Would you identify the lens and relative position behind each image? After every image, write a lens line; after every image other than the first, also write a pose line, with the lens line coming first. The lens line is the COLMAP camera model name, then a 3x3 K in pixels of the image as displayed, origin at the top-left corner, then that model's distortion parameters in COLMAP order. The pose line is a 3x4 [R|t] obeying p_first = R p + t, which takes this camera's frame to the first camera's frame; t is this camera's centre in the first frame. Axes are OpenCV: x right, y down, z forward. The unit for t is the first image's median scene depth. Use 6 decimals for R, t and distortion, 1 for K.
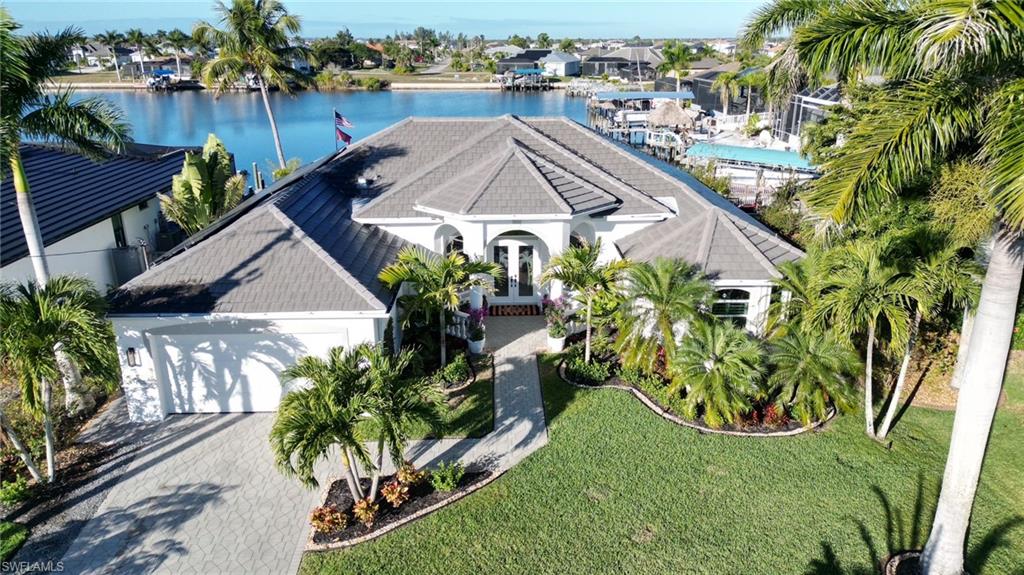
lens RADIAL K [[727.8, 0, 511.8], [0, 727.8, 266.4], [0, 0, 1]] dist [0.031668, 0.000499]
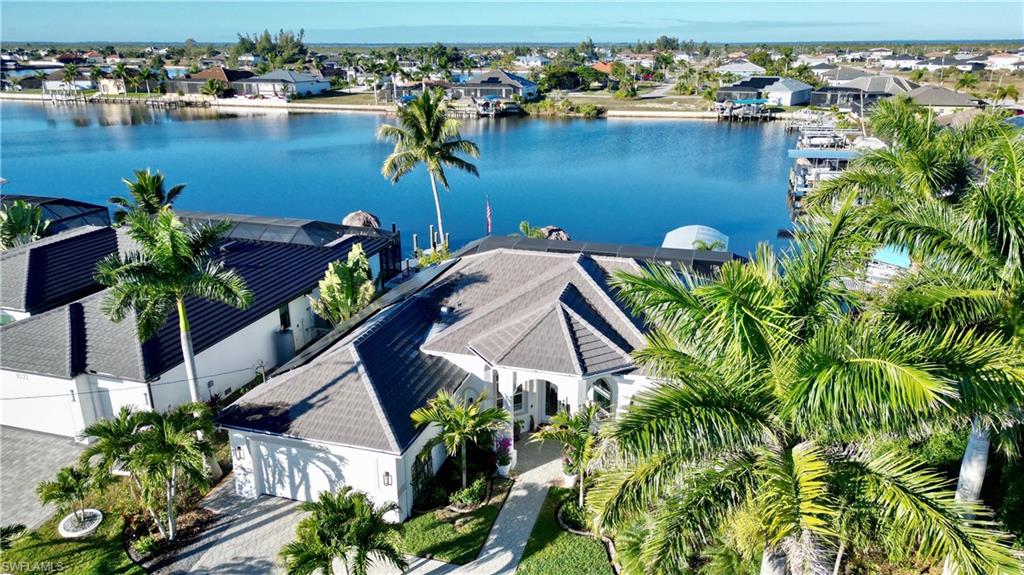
lens RADIAL K [[714.8, 0, 512.0], [0, 714.8, 287.5], [0, 0, 1]] dist [0.062806, -0.057837]
pose [[0.948922, 0.101243, -0.298826, 0.280398], [-0.093652, 0.994815, 0.039654, -0.229018], [0.301292, -0.009643, 0.953483, -0.117893]]
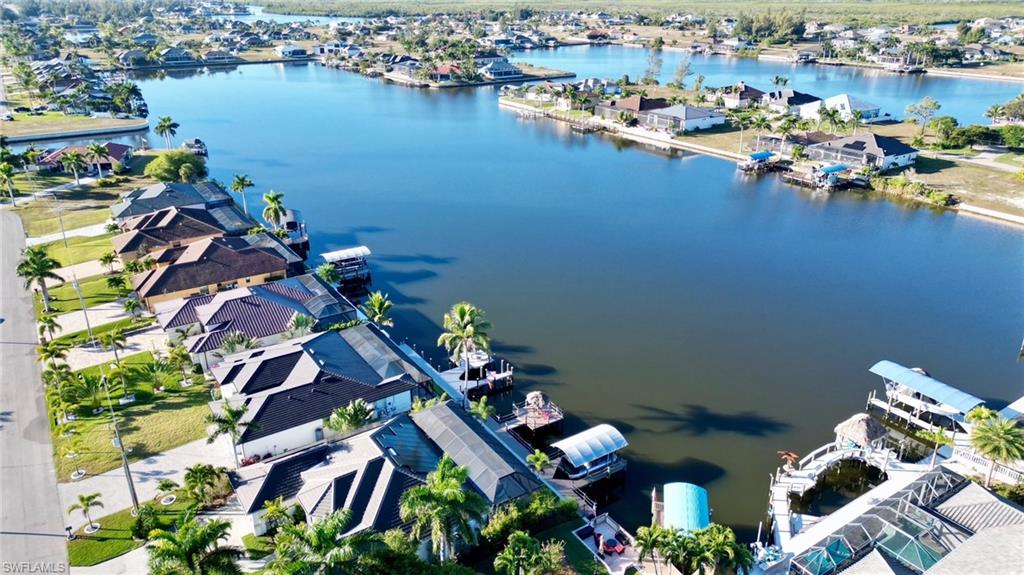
lens RADIAL K [[714.8, 0, 512.0], [0, 714.8, 287.5], [0, 0, 1]] dist [0.062806, -0.057837]
pose [[0.527796, 0.331614, -0.781961, 2.374598], [-0.249829, 0.940521, 0.230230, -1.726113], [0.811798, 0.073842, 0.579250, -0.104710]]
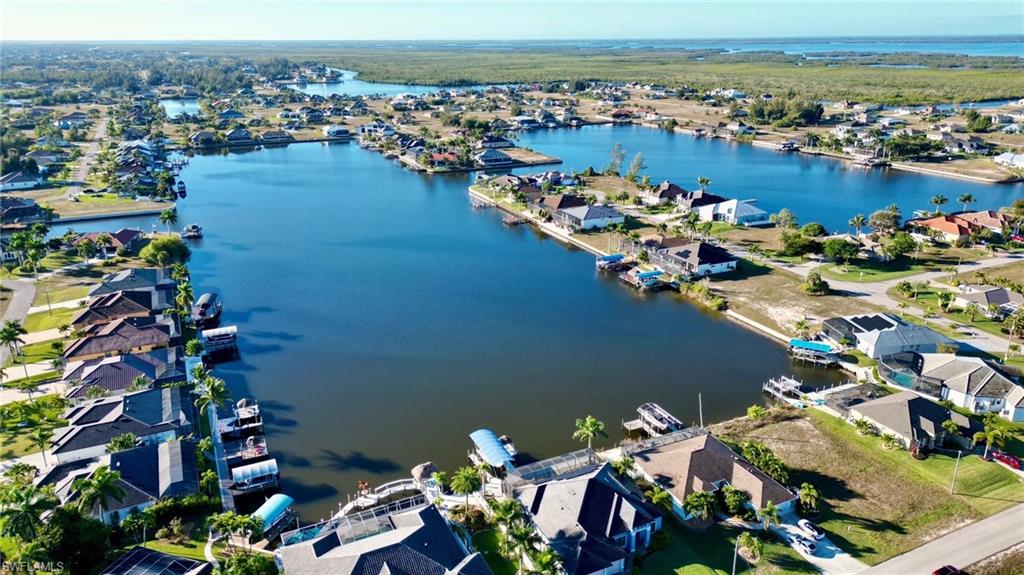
lens RADIAL K [[714.8, 0, 512.0], [0, 714.8, 287.5], [0, 0, 1]] dist [0.062806, -0.057837]
pose [[0.404242, 0.300141, -0.864005, 5.424602], [-0.266273, 0.942329, 0.202768, -3.365191], [0.875036, 0.148094, 0.460848, 1.182787]]
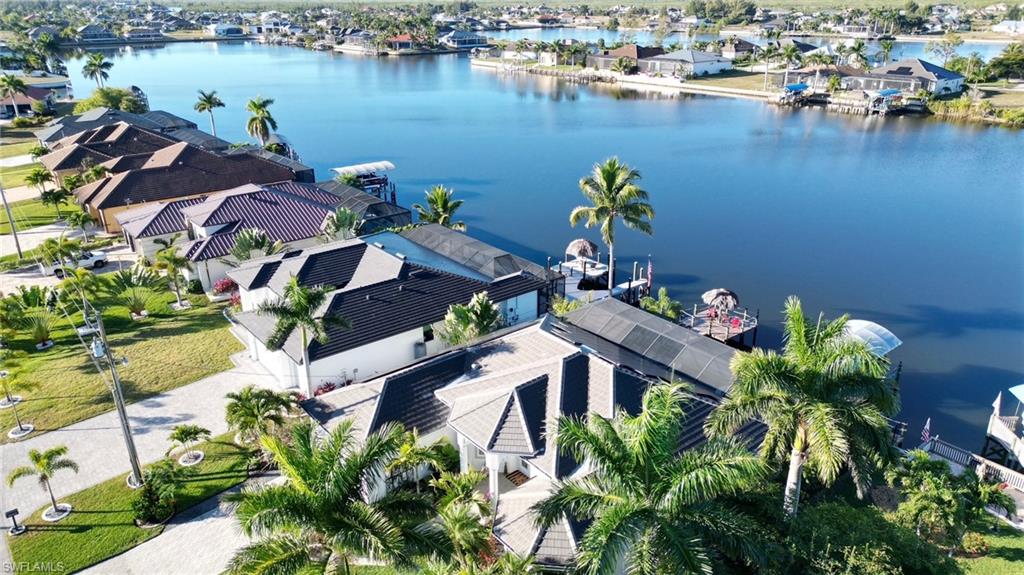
lens RADIAL K [[714.8, 0, 512.0], [0, 714.8, 287.5], [0, 0, 1]] dist [0.062806, -0.057837]
pose [[0.607938, 0.298134, -0.735885, 1.102223], [-0.231040, 0.953144, 0.195284, -0.690384], [0.759626, 0.051298, 0.648334, -0.007695]]
